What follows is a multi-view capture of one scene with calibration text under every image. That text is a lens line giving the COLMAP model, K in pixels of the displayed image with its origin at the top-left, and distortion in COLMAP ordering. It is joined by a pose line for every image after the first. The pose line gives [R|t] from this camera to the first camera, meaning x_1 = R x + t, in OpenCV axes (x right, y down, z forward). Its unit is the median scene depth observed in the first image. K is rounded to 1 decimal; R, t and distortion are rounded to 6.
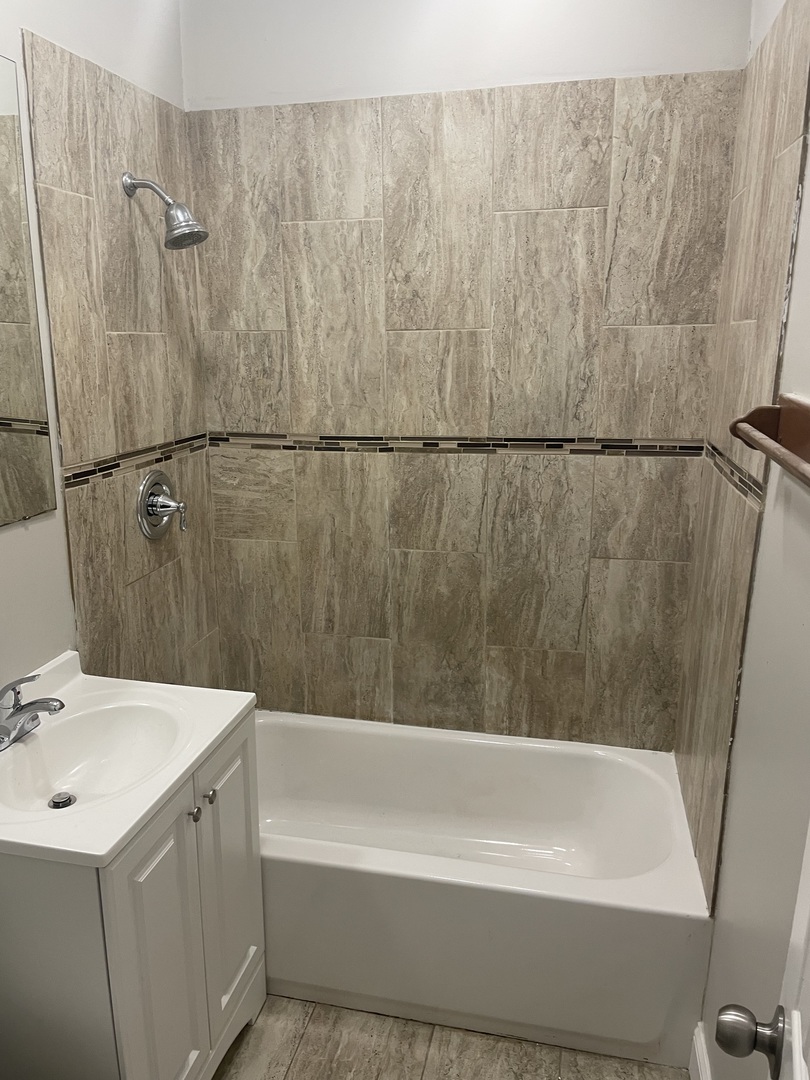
lens RADIAL K [[816.7, 0, 398.9], [0, 816.7, 545.4], [0, 0, 1]] dist [0.088291, -0.116909]
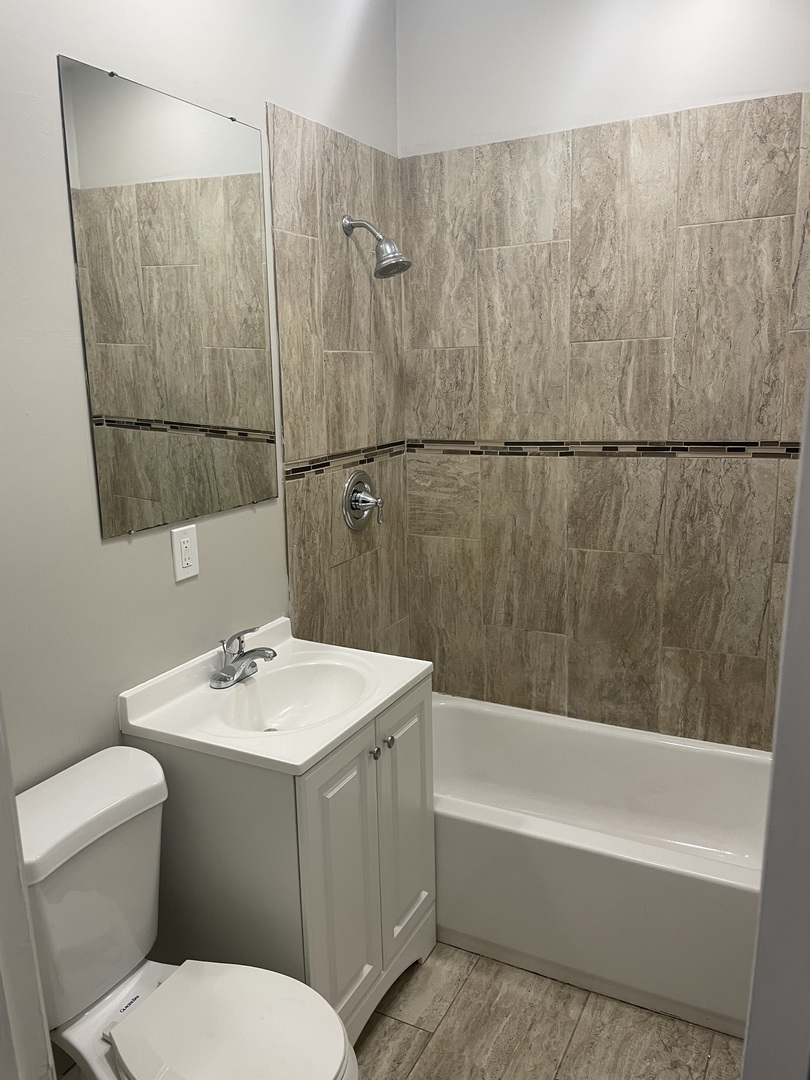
lens RADIAL K [[816.7, 0, 399.2], [0, 816.7, 546.6], [0, 0, 1]] dist [0.088291, -0.116909]
pose [[0.968472, 0.031995, -0.247058, 0.044066], [-0.039627, 0.998877, -0.025982, 0.042561], [0.245949, 0.034953, 0.968652, -0.089342]]
